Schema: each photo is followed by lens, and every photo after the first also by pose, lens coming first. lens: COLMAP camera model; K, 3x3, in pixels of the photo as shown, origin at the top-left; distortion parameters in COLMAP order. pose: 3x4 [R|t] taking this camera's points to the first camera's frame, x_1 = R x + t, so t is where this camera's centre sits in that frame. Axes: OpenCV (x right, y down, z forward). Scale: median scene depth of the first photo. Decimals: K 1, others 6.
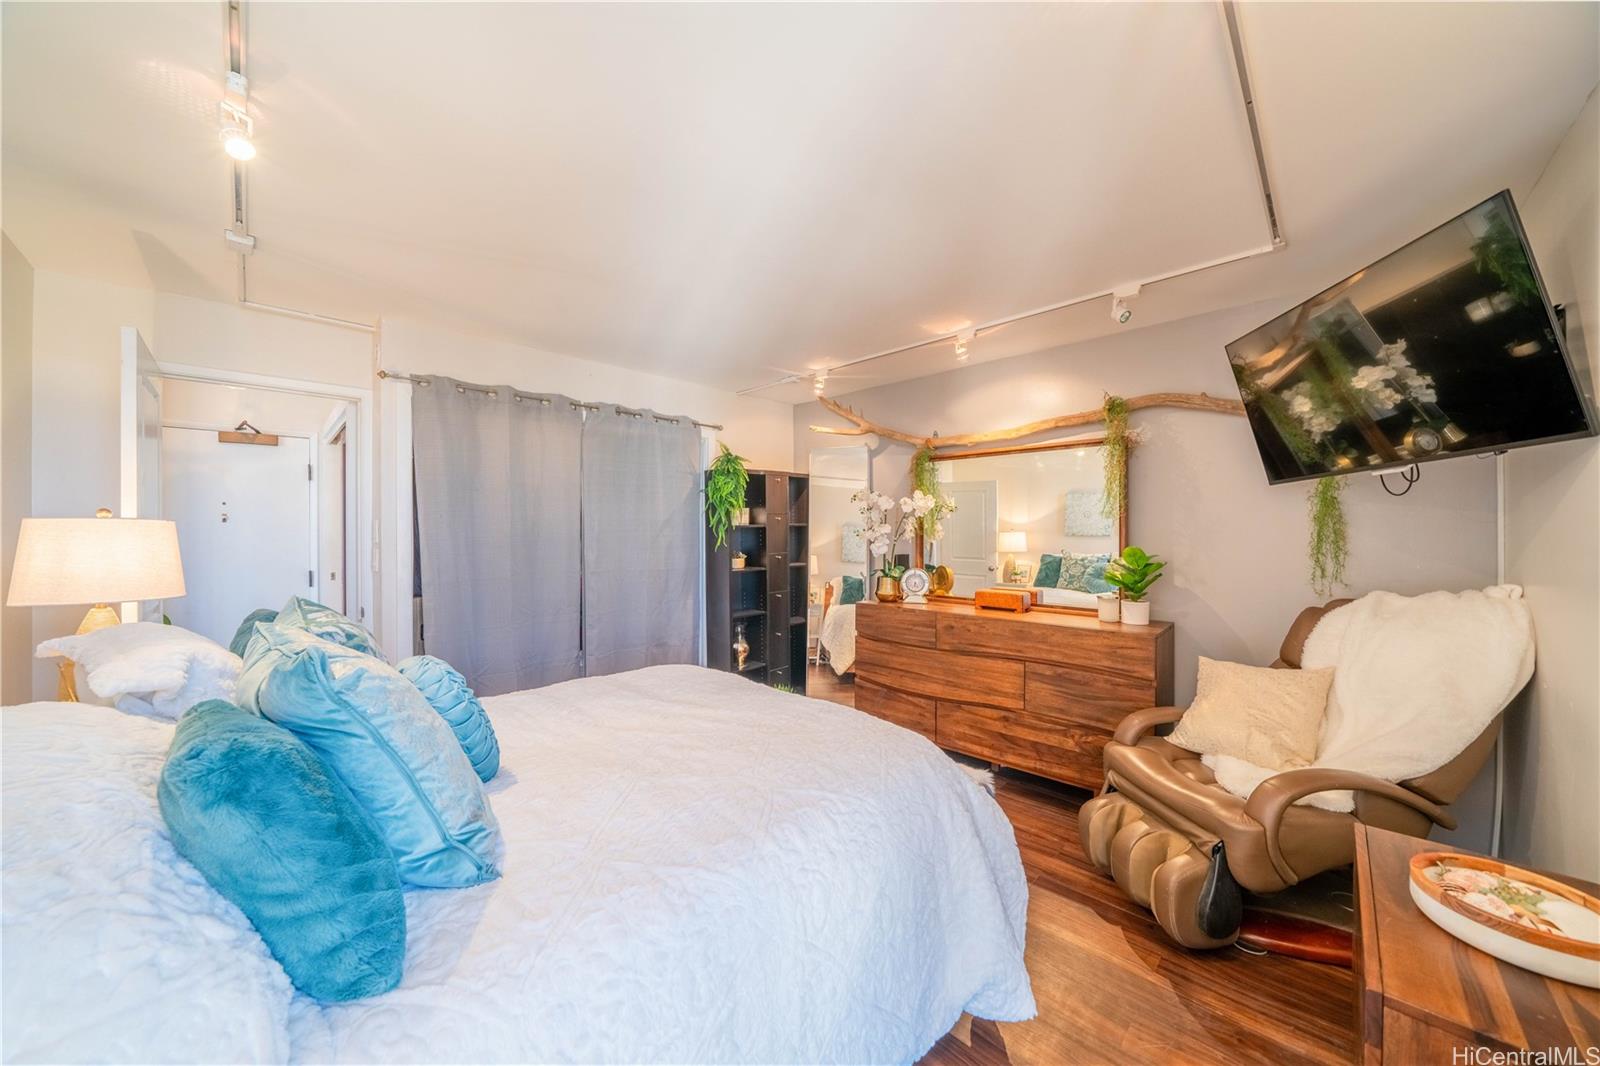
lens RADIAL K [[558.4, 0, 791.2], [0, 558.4, 535.2], [0, 0, 1]] dist [-0.021036, 0.001120]
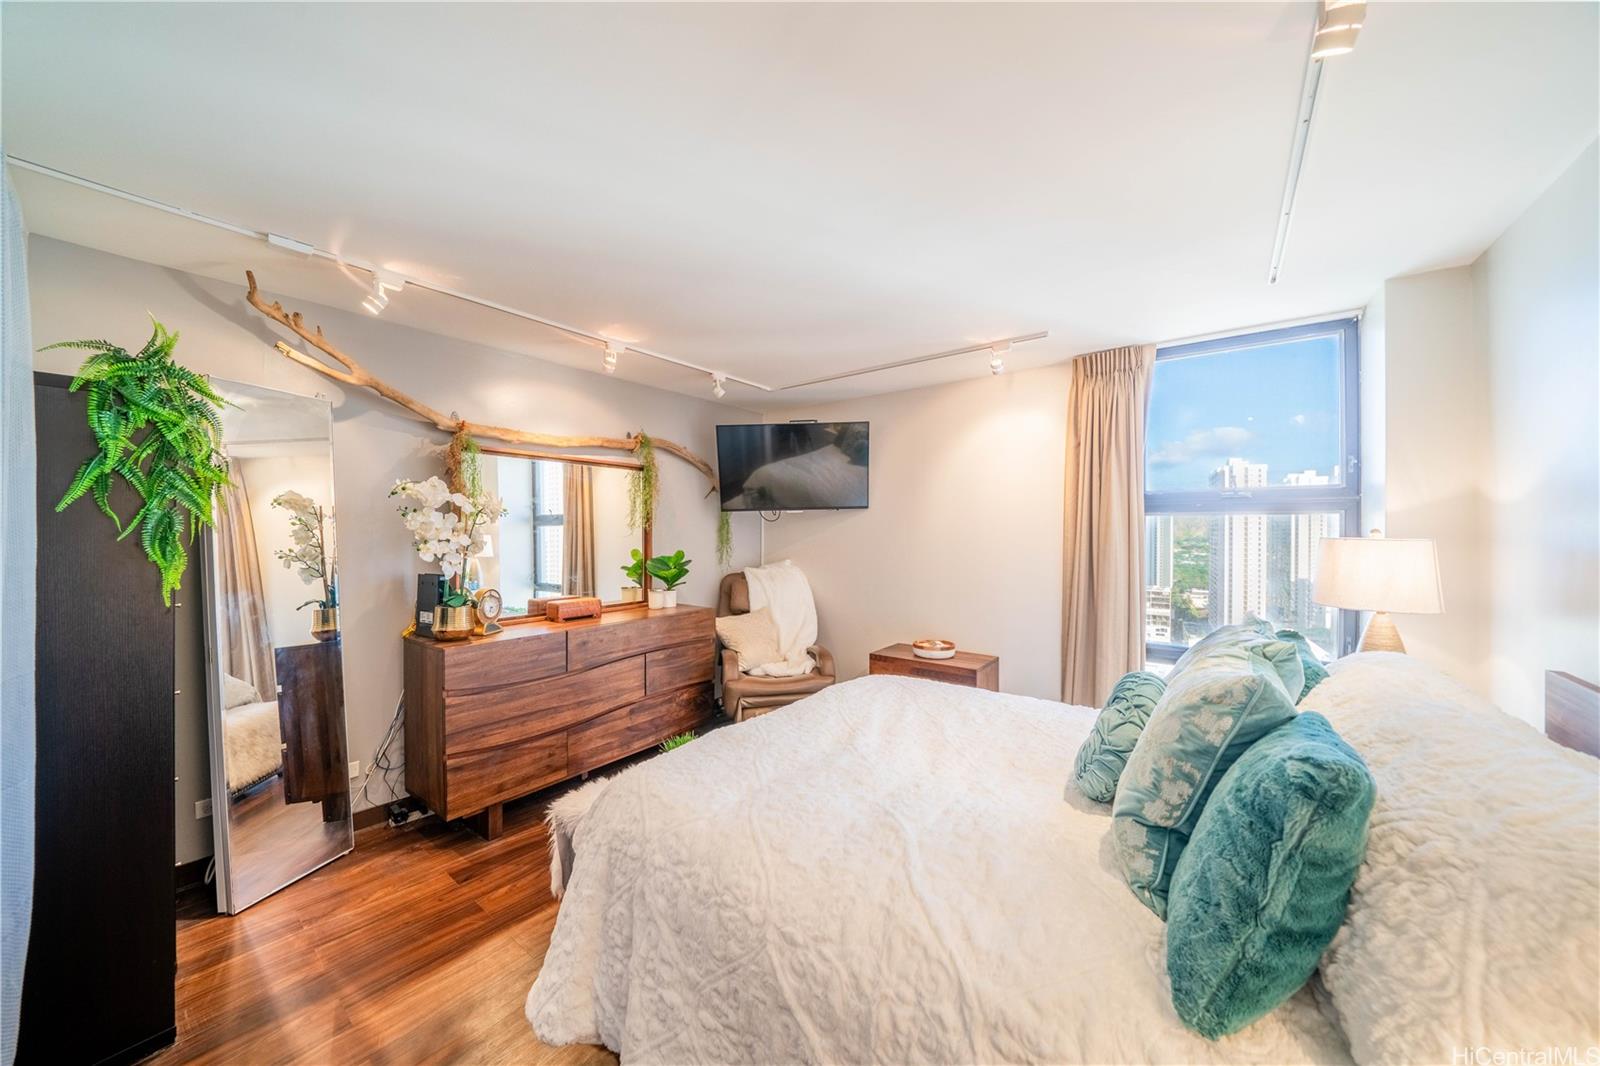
lens RADIAL K [[558.4, 0, 797.8], [0, 558.4, 527.2], [0, 0, 1]] dist [-0.021036, 0.001120]
pose [[-0.129168, 0.005803, 0.991606, -0.746240], [0.008129, 0.999955, -0.004793, -0.024135], [-0.991589, 0.007442, -0.129210, 0.821639]]
